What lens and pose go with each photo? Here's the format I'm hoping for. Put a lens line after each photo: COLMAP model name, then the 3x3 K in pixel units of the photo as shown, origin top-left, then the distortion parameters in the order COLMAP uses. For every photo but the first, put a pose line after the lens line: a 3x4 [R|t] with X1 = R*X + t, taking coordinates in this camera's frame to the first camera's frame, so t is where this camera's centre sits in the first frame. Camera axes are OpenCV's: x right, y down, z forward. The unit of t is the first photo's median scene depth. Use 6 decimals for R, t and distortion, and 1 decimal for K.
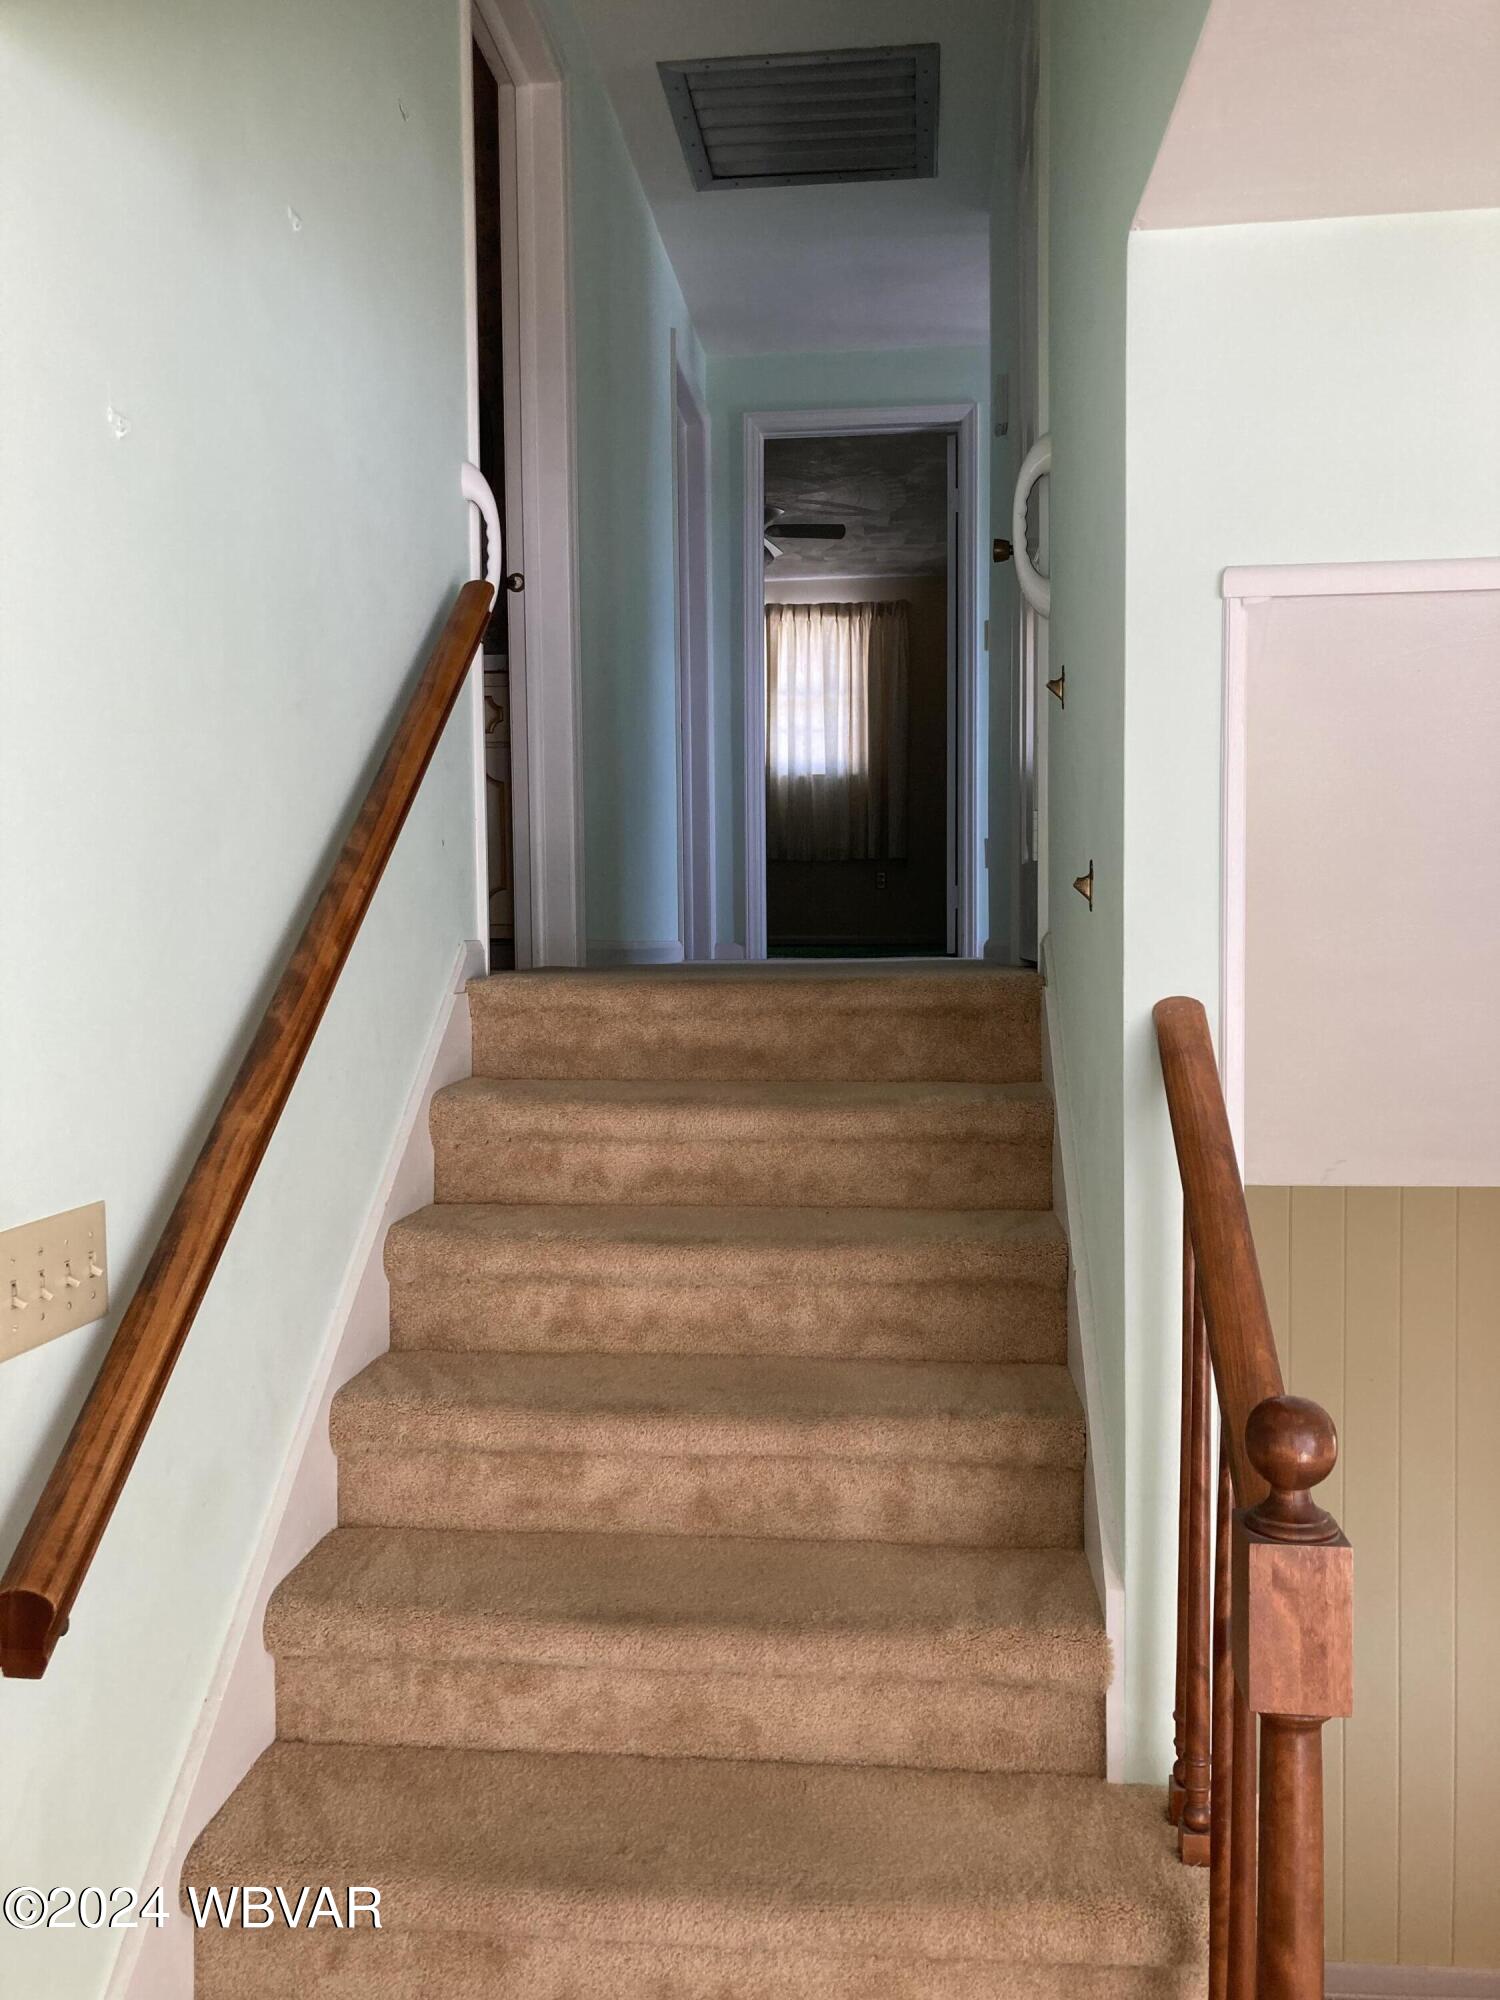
lens RADIAL K [[1655.3, 0, 749.5], [0, 1655.3, 1002.2], [0, 0, 1]] dist [0.027725, -0.010826]
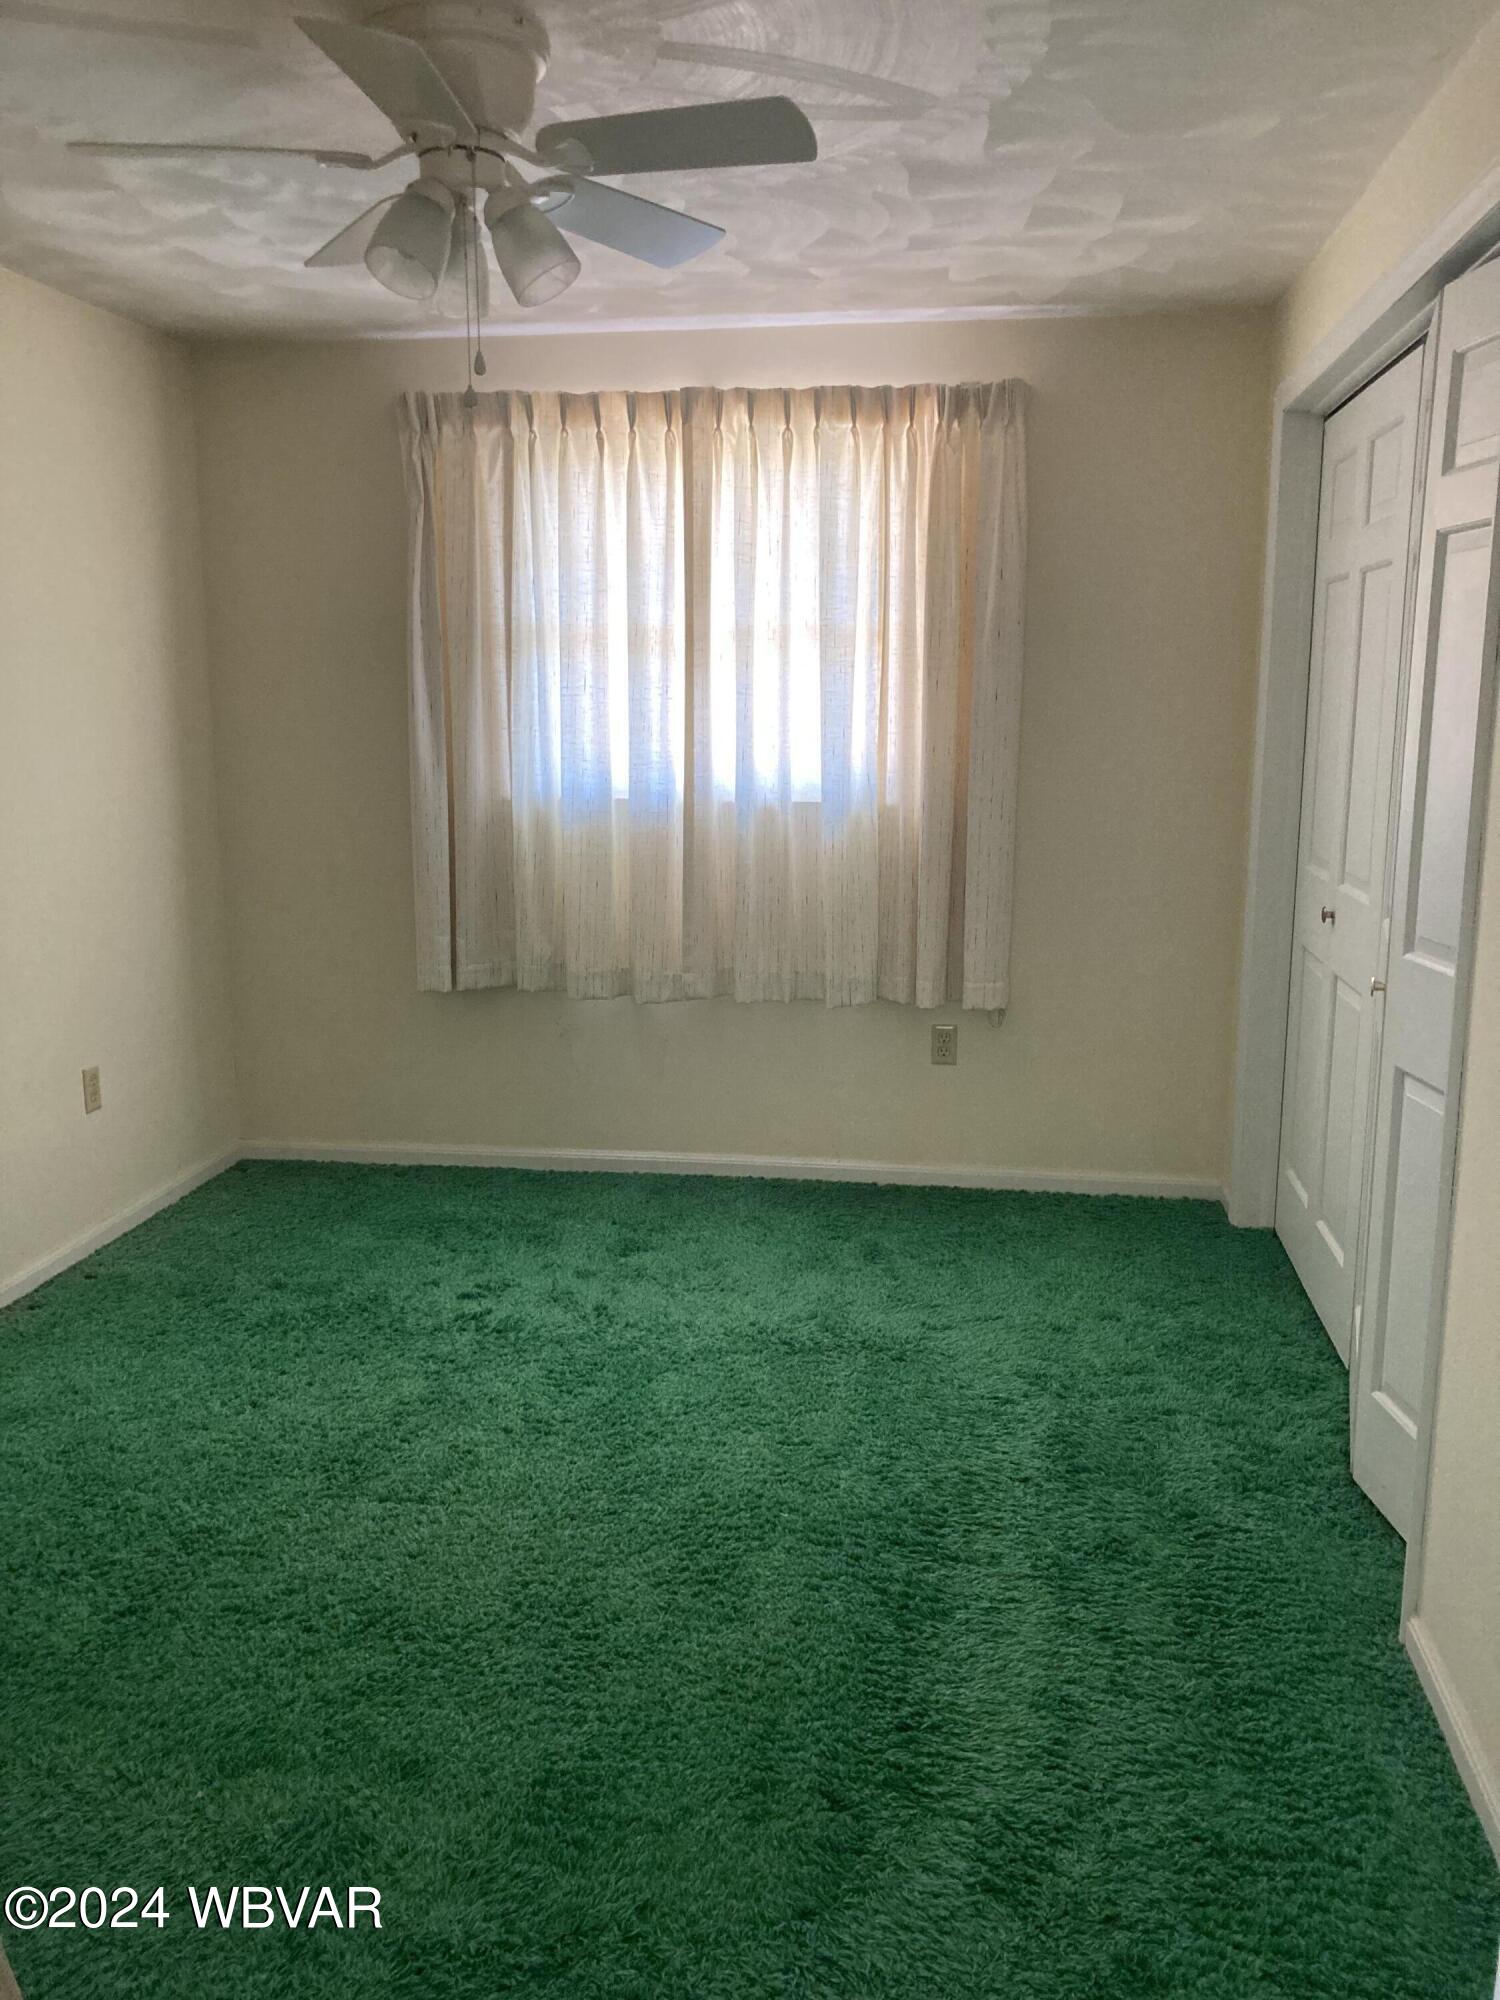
lens RADIAL K [[1655.3, 0, 749.8], [0, 1655.3, 999.6], [0, 0, 1]] dist [0.027725, -0.010826]
pose [[0.998585, 0.016911, -0.050420, 0.050002], [-0.009032, 0.988249, 0.152587, -0.153629], [0.052407, -0.151916, 0.987003, 0.571250]]
